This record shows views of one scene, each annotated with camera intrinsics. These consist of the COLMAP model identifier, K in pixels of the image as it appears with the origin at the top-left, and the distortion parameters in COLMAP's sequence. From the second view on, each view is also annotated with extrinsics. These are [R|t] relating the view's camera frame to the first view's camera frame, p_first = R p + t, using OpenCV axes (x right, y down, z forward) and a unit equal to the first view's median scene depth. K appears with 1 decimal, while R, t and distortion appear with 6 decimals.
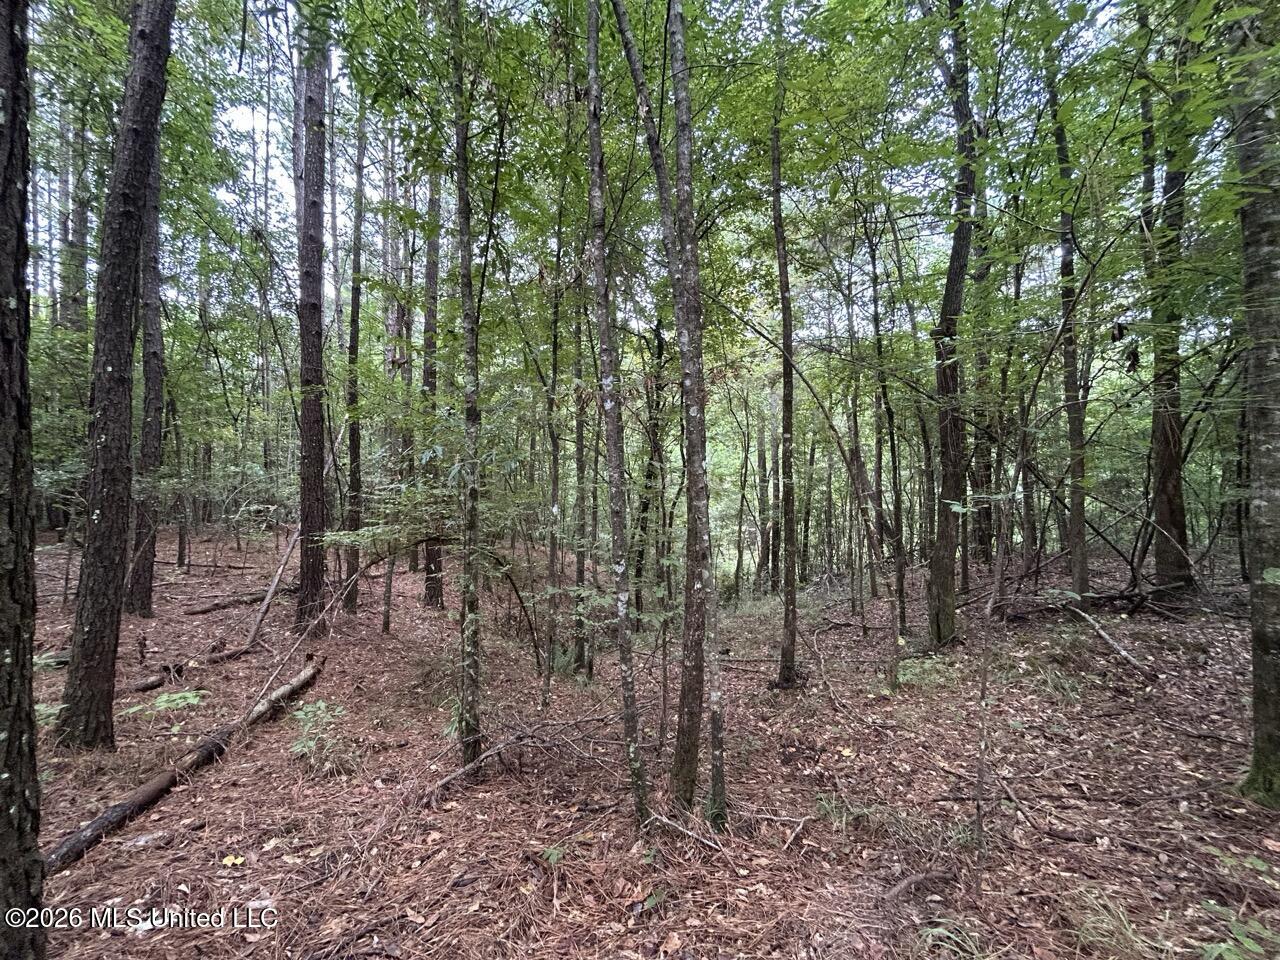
lens RADIAL K [[515.8, 0, 635.7], [0, 515.8, 475.7], [0, 0, 1]] dist [-0.001369, 0.000875]
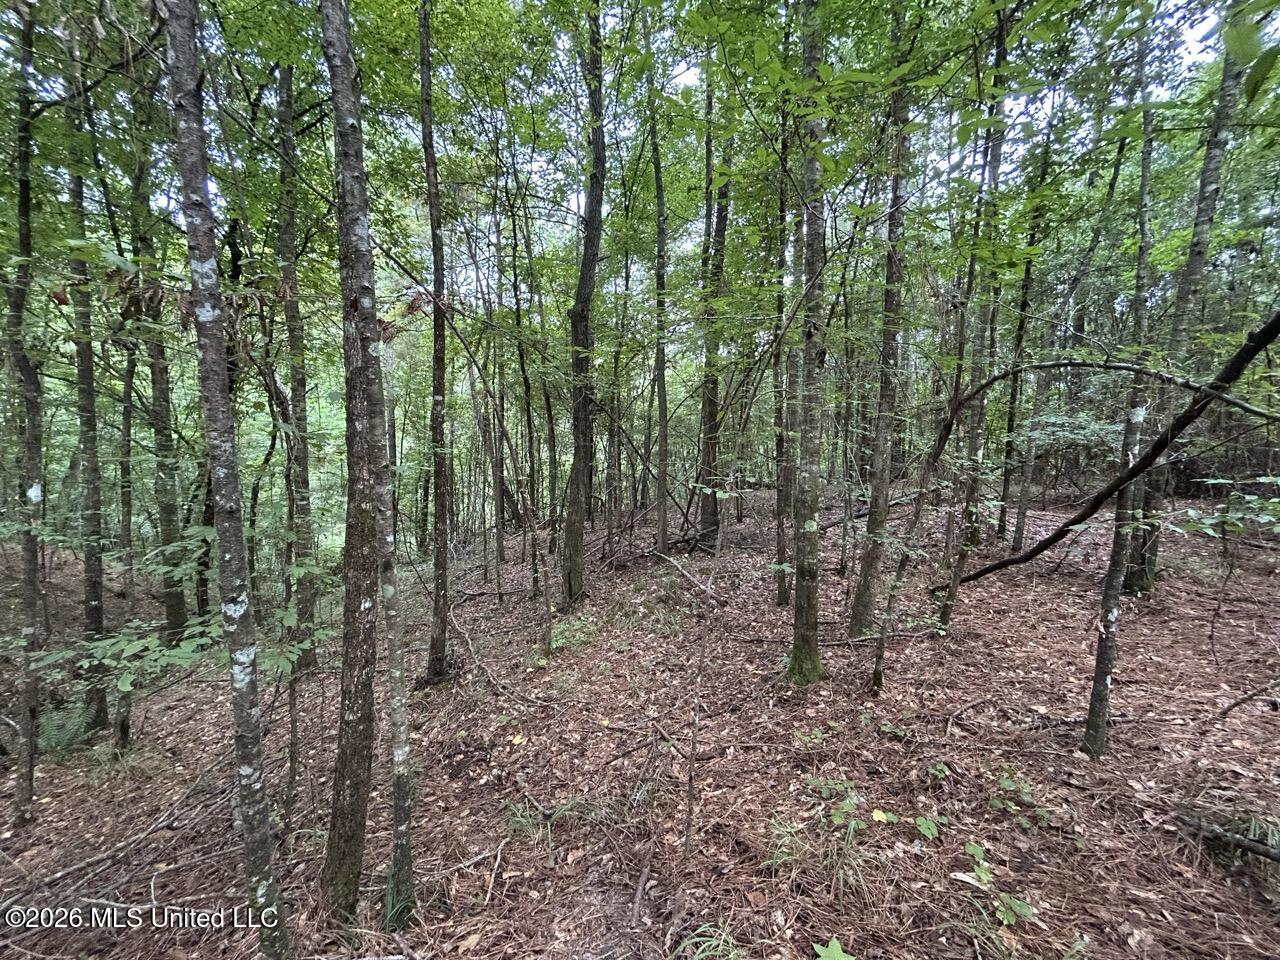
lens RADIAL K [[515.8, 0, 635.7], [0, 515.8, 475.7], [0, 0, 1]] dist [-0.001369, 0.000875]
pose [[0.752584, -0.016396, 0.658292, -0.044059], [-0.027518, 0.998034, 0.056318, -0.007503], [-0.657921, -0.060499, 0.750653, 0.176863]]
